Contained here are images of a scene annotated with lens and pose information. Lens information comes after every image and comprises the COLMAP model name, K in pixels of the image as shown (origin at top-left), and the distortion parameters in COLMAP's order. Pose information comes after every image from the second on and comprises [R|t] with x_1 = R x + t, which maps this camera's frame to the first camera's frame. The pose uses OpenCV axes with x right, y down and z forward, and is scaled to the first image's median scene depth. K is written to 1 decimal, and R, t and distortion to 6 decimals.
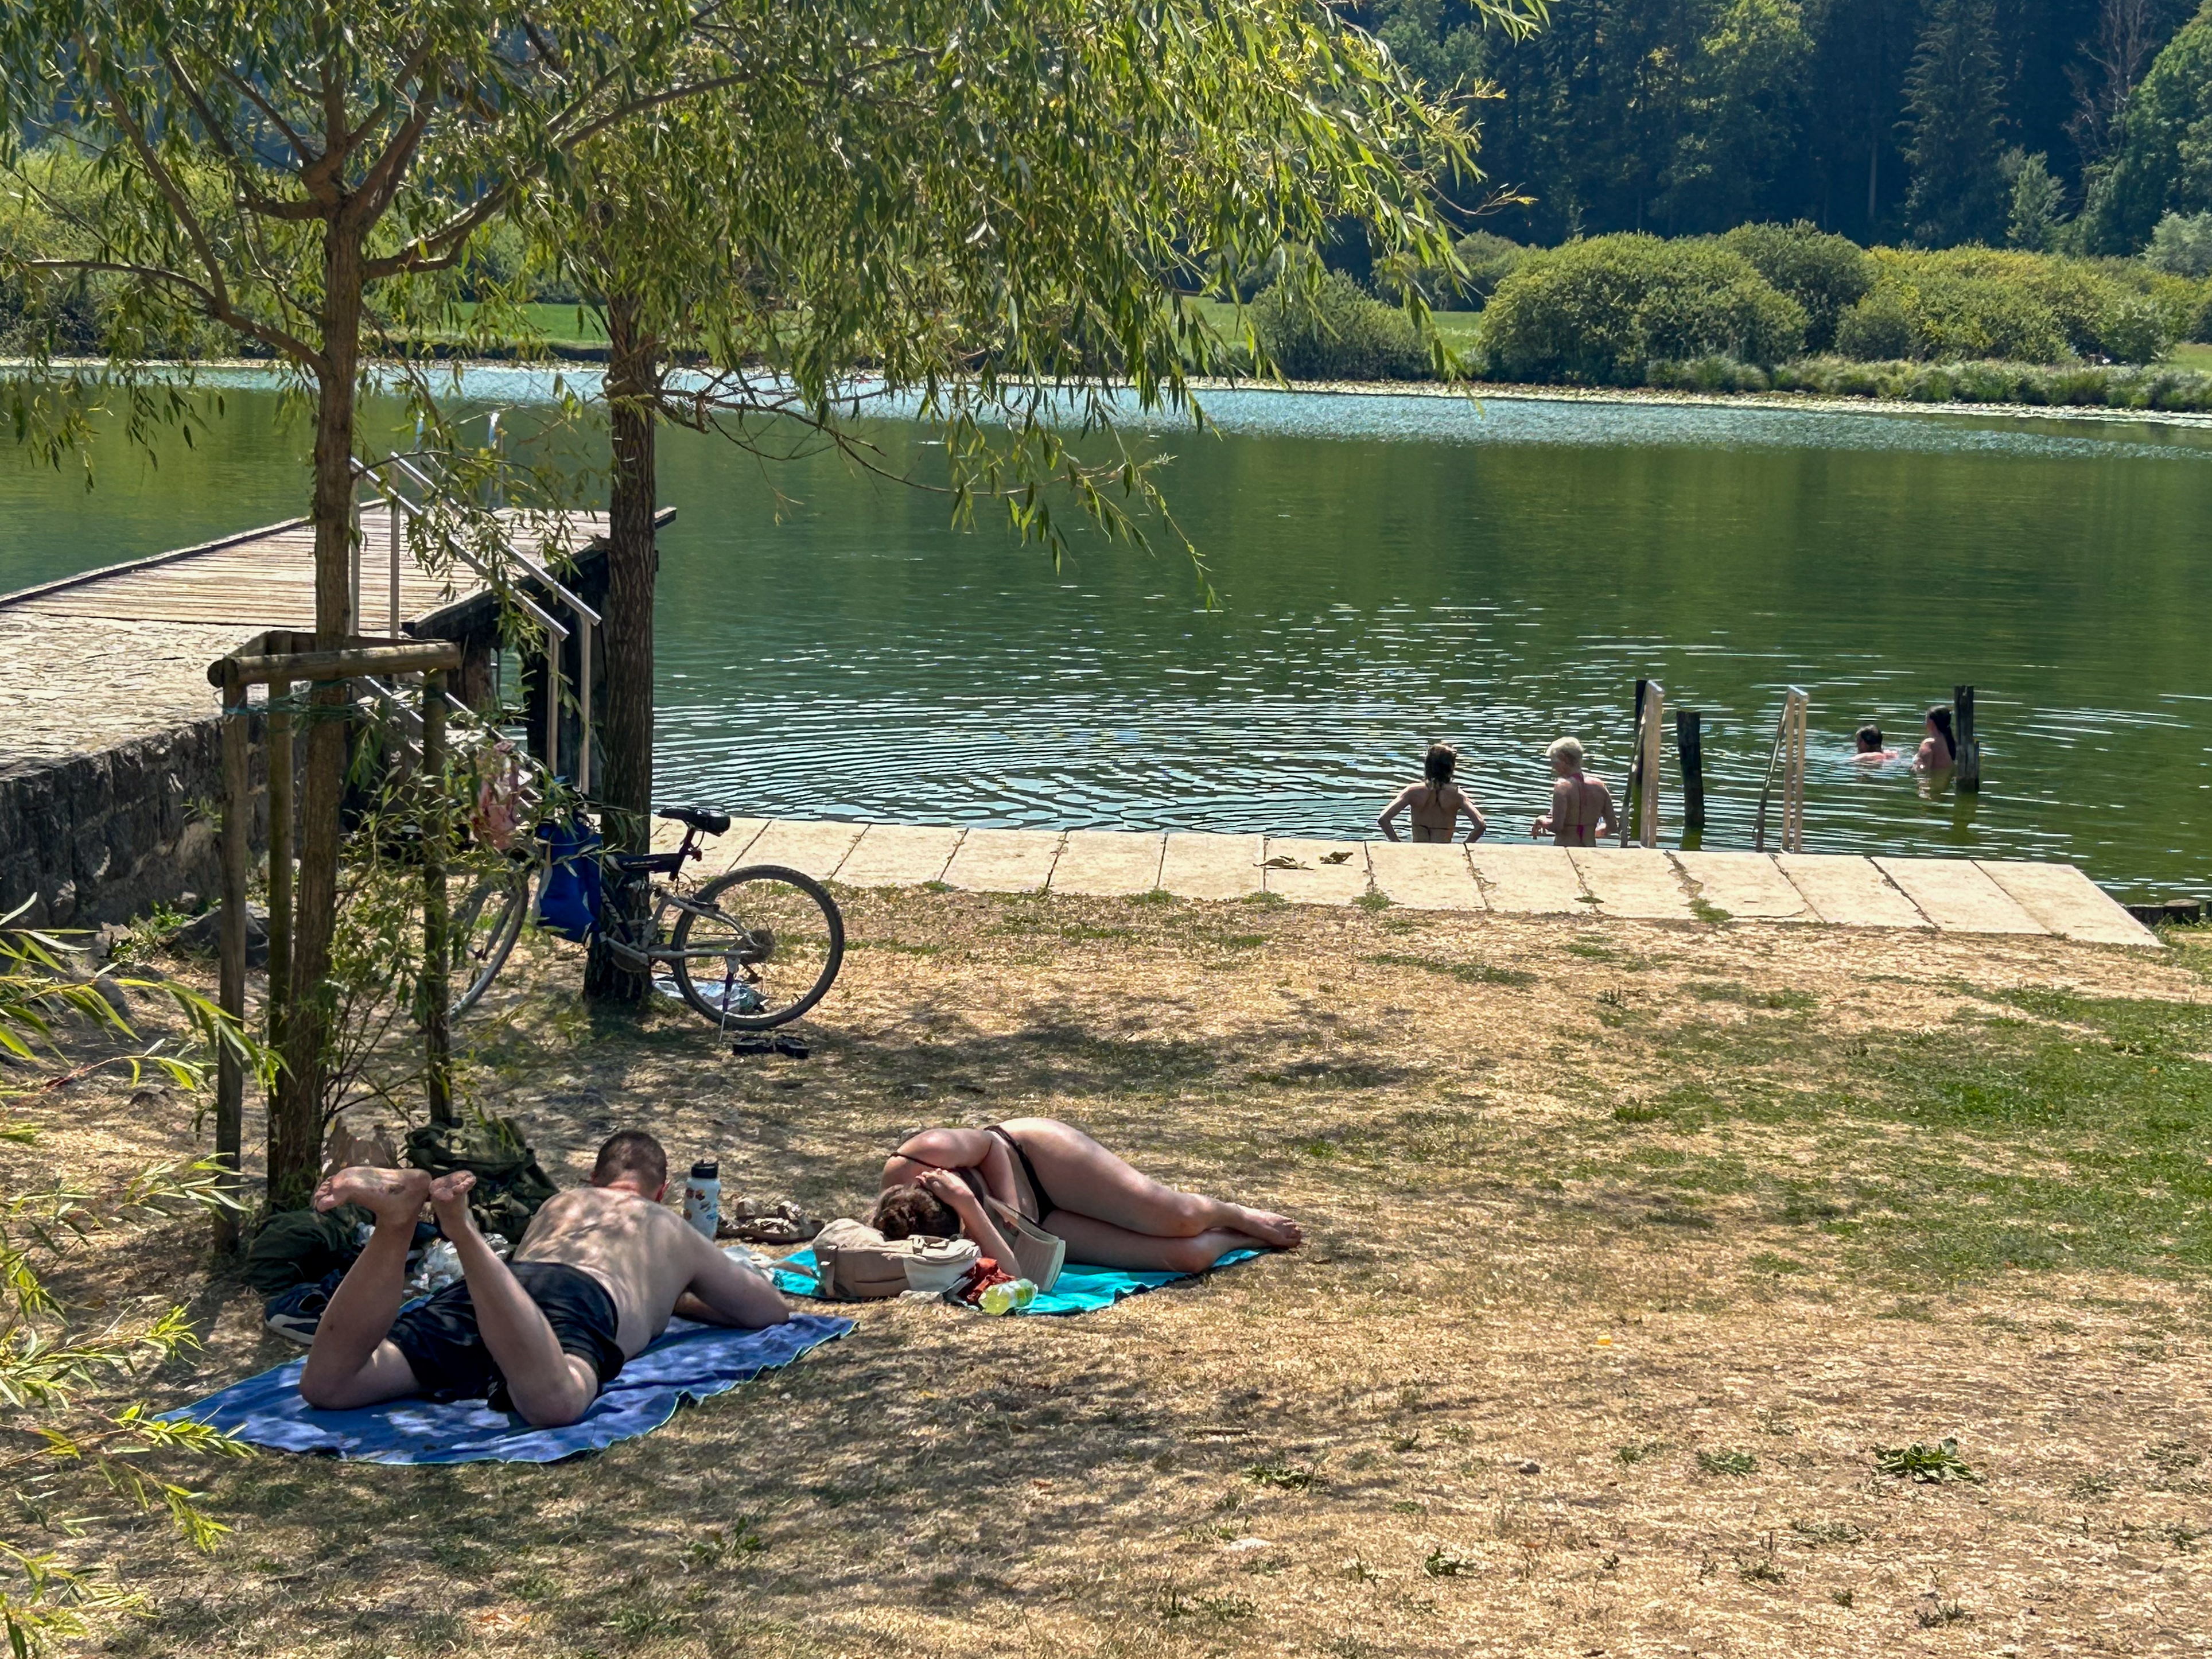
lens RADIAL K [[3869.6, 0, 1106.4], [0, 3869.6, 830.1], [0, 0, 1]] dist [0.006479, 0.000000]
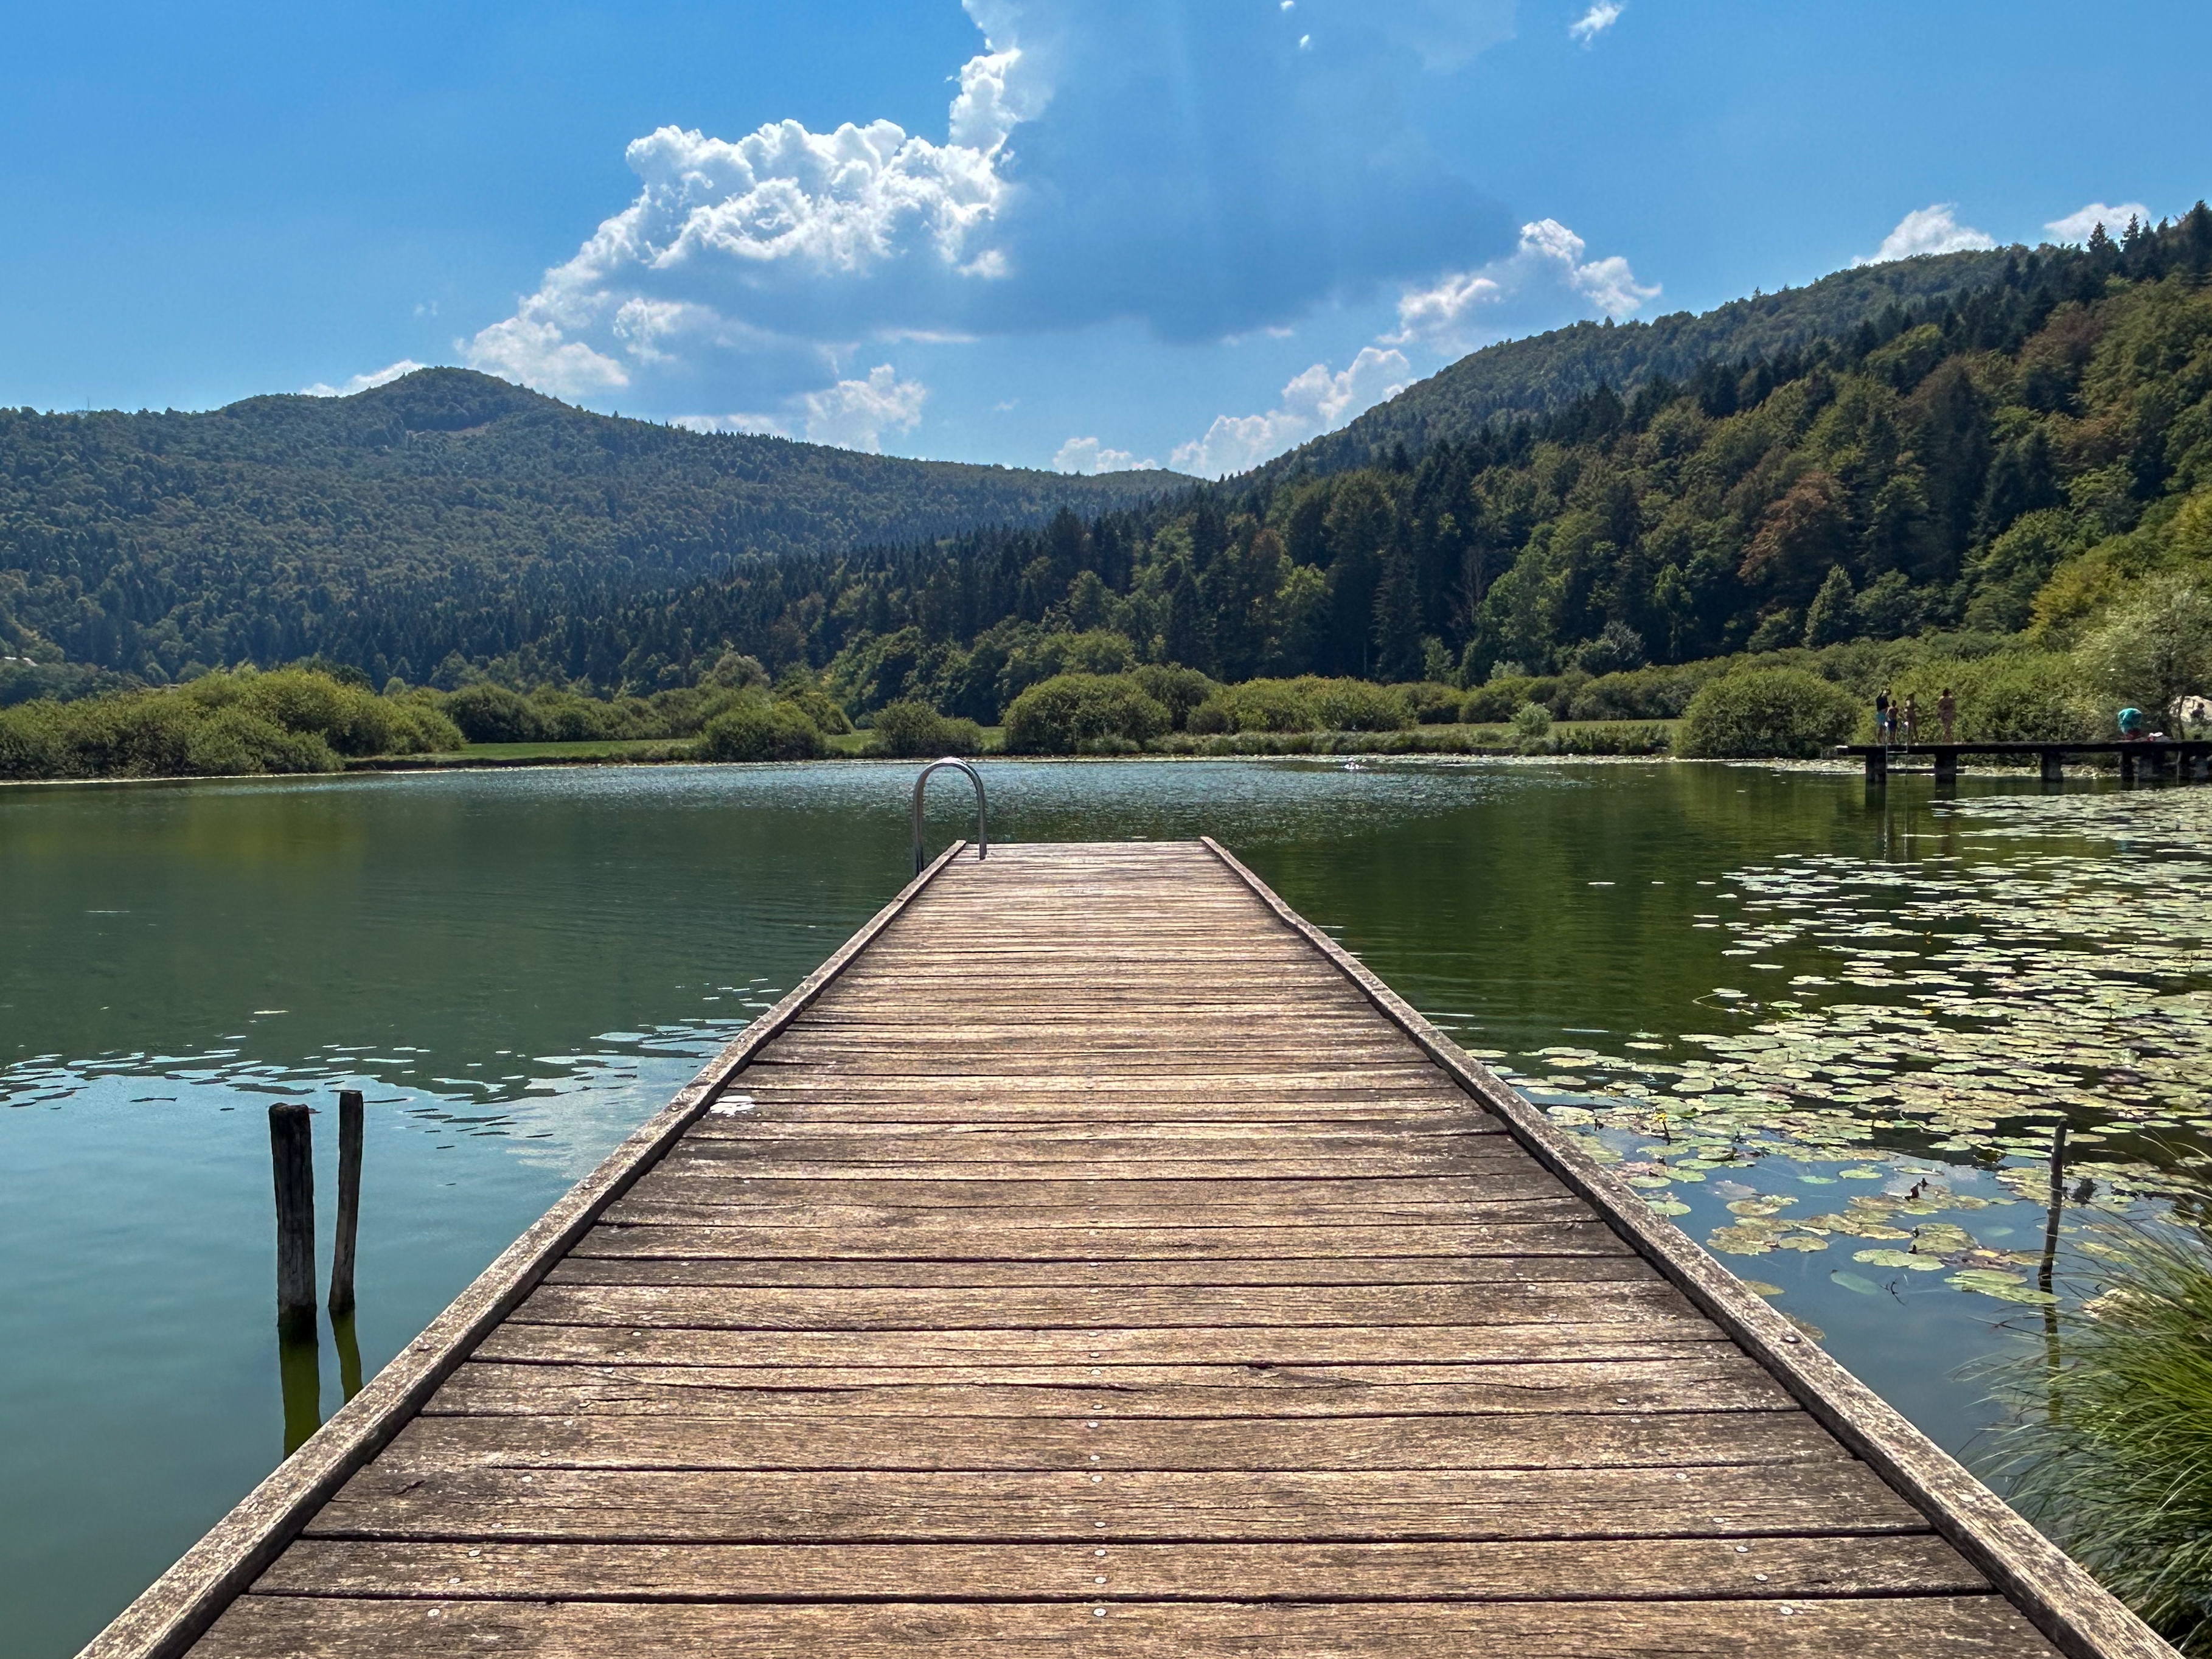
lens RADIAL K [[1670.9, 0, 1105.2], [0, 1670.9, 828.5], [0, 0, 1]] dist [0.000960, 0.000043]
pose [[0.997624, -0.038940, -0.056834, 0.194038], [0.034085, 0.995880, -0.084036, -0.012745], [0.059873, 0.081899, 0.994841, 0.216586]]
